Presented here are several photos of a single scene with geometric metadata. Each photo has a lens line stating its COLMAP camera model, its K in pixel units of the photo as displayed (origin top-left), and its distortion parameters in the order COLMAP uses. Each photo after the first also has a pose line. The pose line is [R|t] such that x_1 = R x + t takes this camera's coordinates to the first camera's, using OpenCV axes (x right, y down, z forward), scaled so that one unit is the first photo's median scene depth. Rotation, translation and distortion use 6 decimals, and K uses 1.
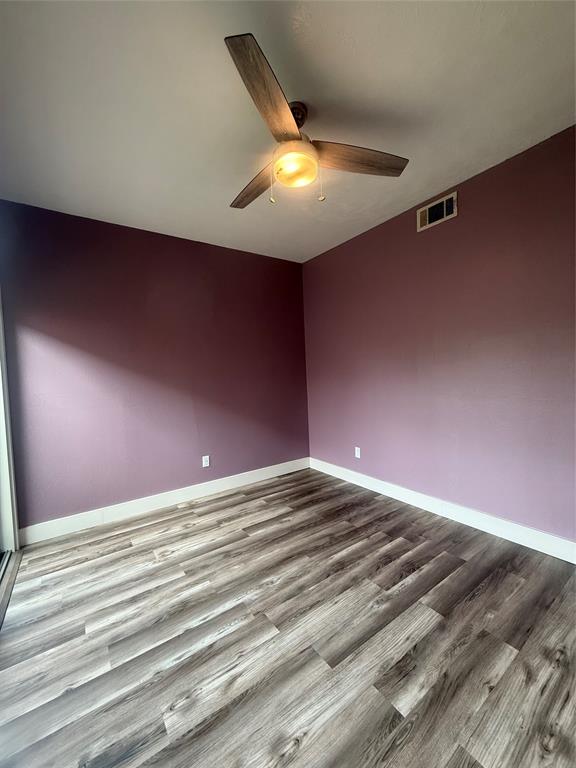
lens RADIAL K [[305.7, 0, 287.2], [0, 305.7, 383.1], [0, 0, 1]] dist [-0.001735, 0.000733]
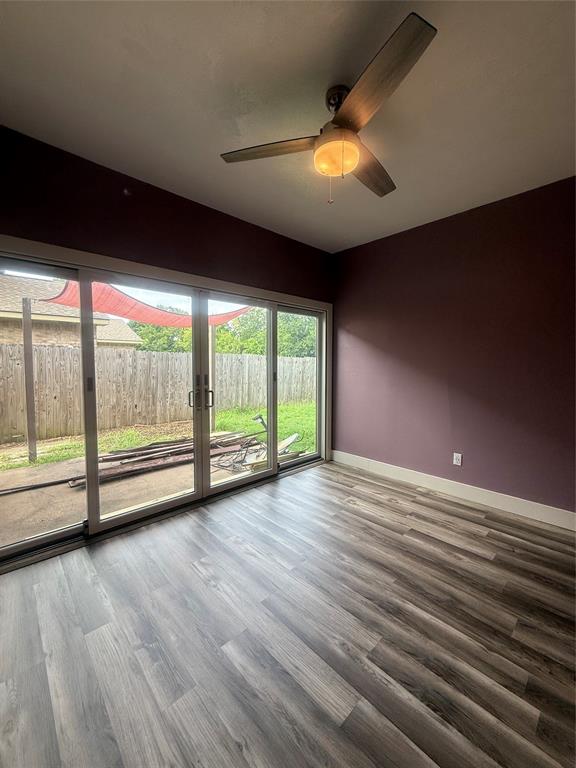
lens RADIAL K [[305.7, 0, 287.1], [0, 305.7, 383.6], [0, 0, 1]] dist [-0.001735, 0.000733]
pose [[0.144298, 0.110326, -0.983365, 0.879334], [-0.043312, 0.993517, 0.105109, -0.065853], [0.988586, 0.027425, 0.148141, 0.606103]]
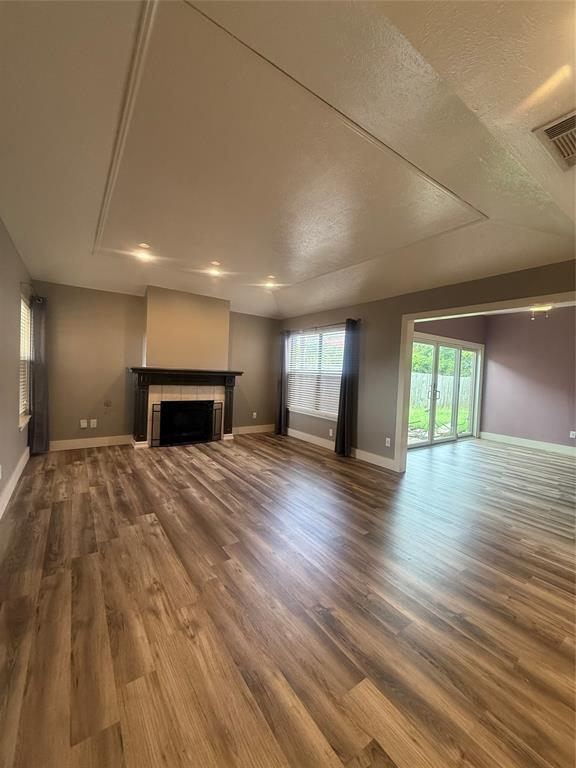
lens RADIAL K [[305.7, 0, 286.8], [0, 305.7, 386.5], [0, 0, 1]] dist [-0.001735, 0.000733]
pose [[-0.004956, 0.089537, -0.995971, 2.333558], [-0.079062, 0.992830, 0.089648, -0.056464], [0.996857, 0.079188, 0.002159, -1.001773]]
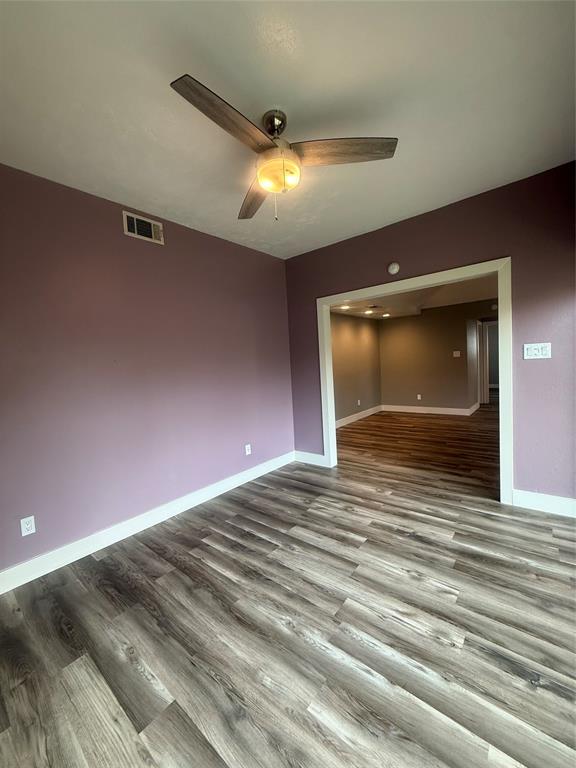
lens RADIAL K [[305.7, 0, 286.6], [0, 305.7, 383.5], [0, 0, 1]] dist [-0.001735, 0.000733]
pose [[-0.258288, -0.010209, 0.966014, -0.821293], [0.102454, 0.994016, 0.037898, -0.035219], [-0.960620, 0.108760, -0.255697, 1.105602]]
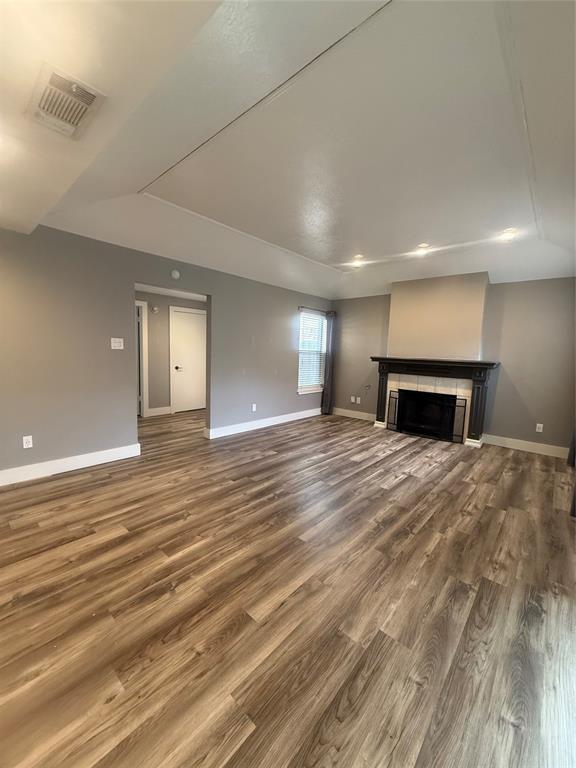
lens RADIAL K [[305.7, 0, 286.1], [0, 305.7, 384.2], [0, 0, 1]] dist [-0.001735, 0.000733]
pose [[-0.974458, 0.032657, -0.222182, 1.401955], [-0.001960, 0.988096, 0.153826, -0.078912], [0.224561, 0.150333, -0.962794, 0.330605]]
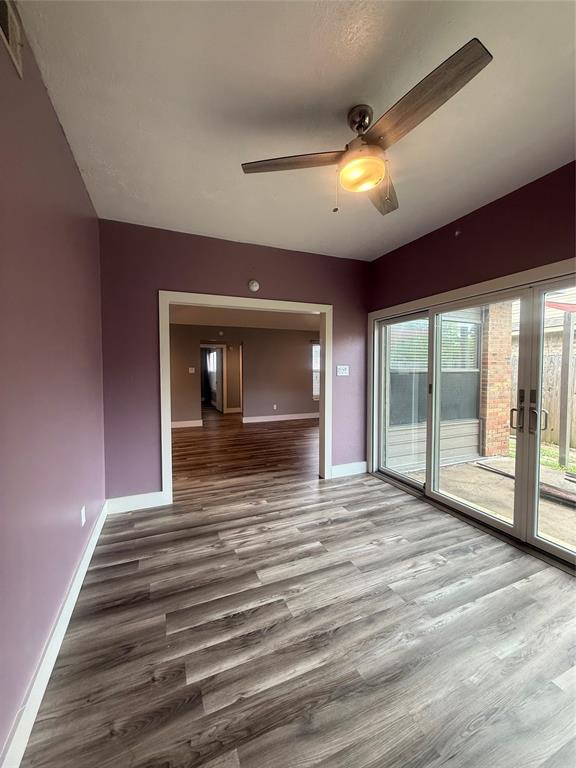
lens RADIAL K [[305.7, 0, 286.2], [0, 305.7, 383.2], [0, 0, 1]] dist [-0.001735, 0.000733]
pose [[-0.975981, 0.033777, 0.215221, 0.064915], [0.050595, 0.996039, 0.073120, -0.094809], [-0.211898, 0.082253, -0.973824, 1.739584]]
